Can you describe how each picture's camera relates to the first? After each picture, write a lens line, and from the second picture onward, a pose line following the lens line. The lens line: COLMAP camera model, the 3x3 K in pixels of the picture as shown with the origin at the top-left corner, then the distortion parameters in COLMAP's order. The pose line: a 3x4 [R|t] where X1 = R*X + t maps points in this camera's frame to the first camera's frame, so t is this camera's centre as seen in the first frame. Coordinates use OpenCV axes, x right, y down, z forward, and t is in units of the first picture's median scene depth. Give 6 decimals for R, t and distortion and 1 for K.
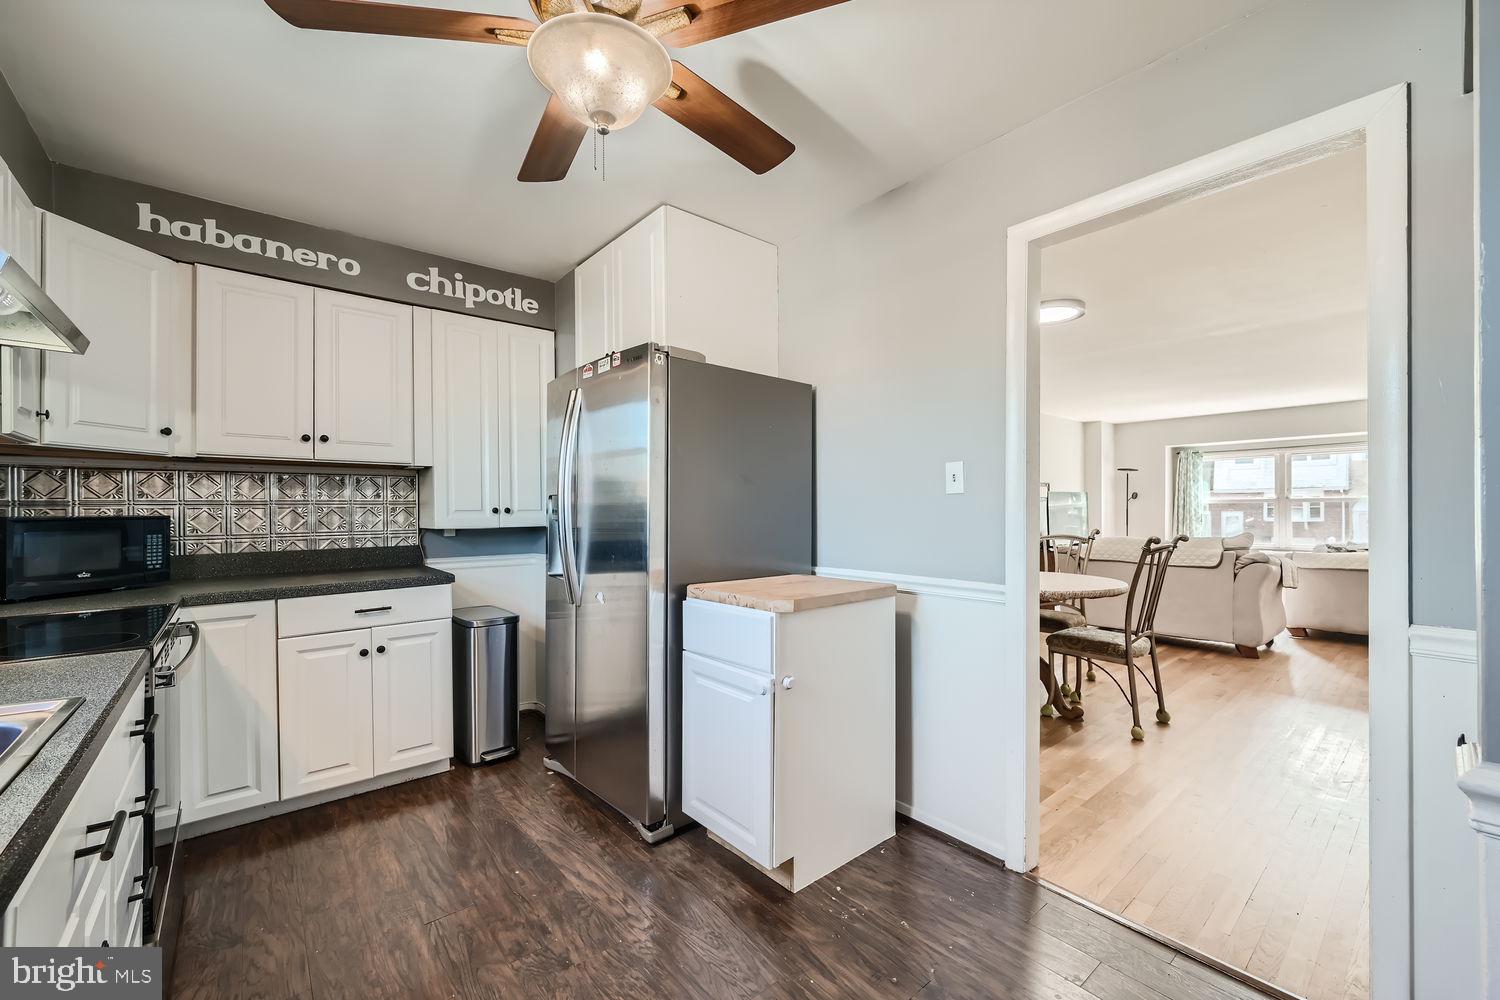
lens RADIAL K [[597.9, 0, 743.5], [0, 597.9, 486.7], [0, 0, 1]] dist [-0.001619, 0.000002]
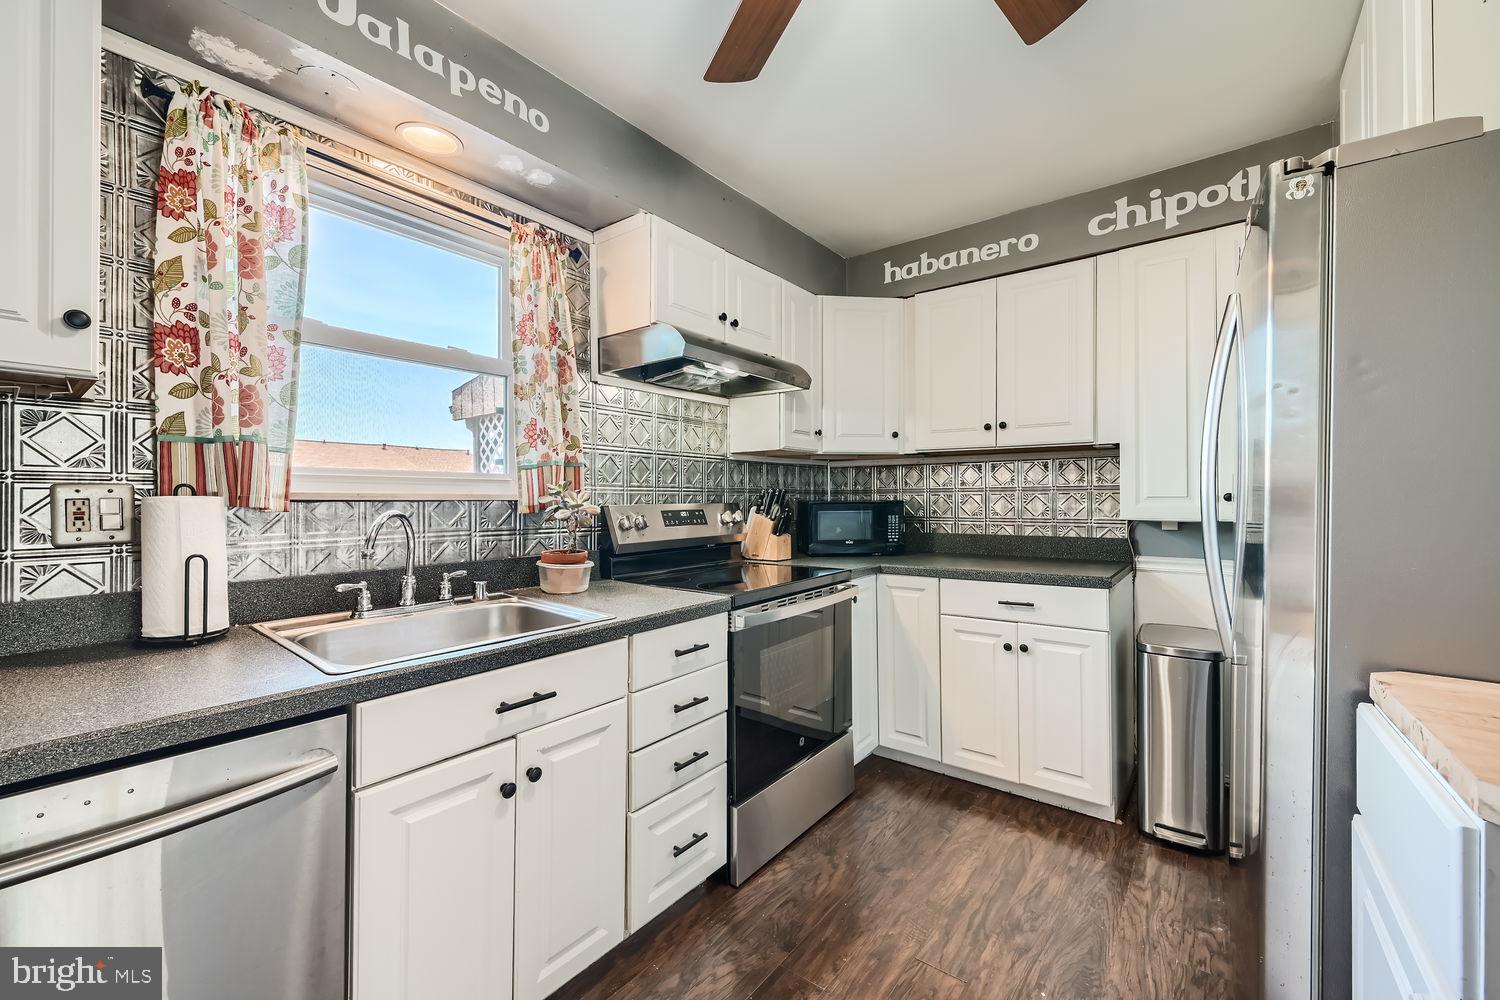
lens RADIAL K [[597.9, 0, 743.5], [0, 597.9, 486.7], [0, 0, 1]] dist [-0.001619, 0.000002]
pose [[0.214666, -0.013279, -0.976597, 0.186466], [0.038967, 0.999228, -0.005021, 0.010756], [0.975910, -0.036977, 0.215018, 0.360351]]
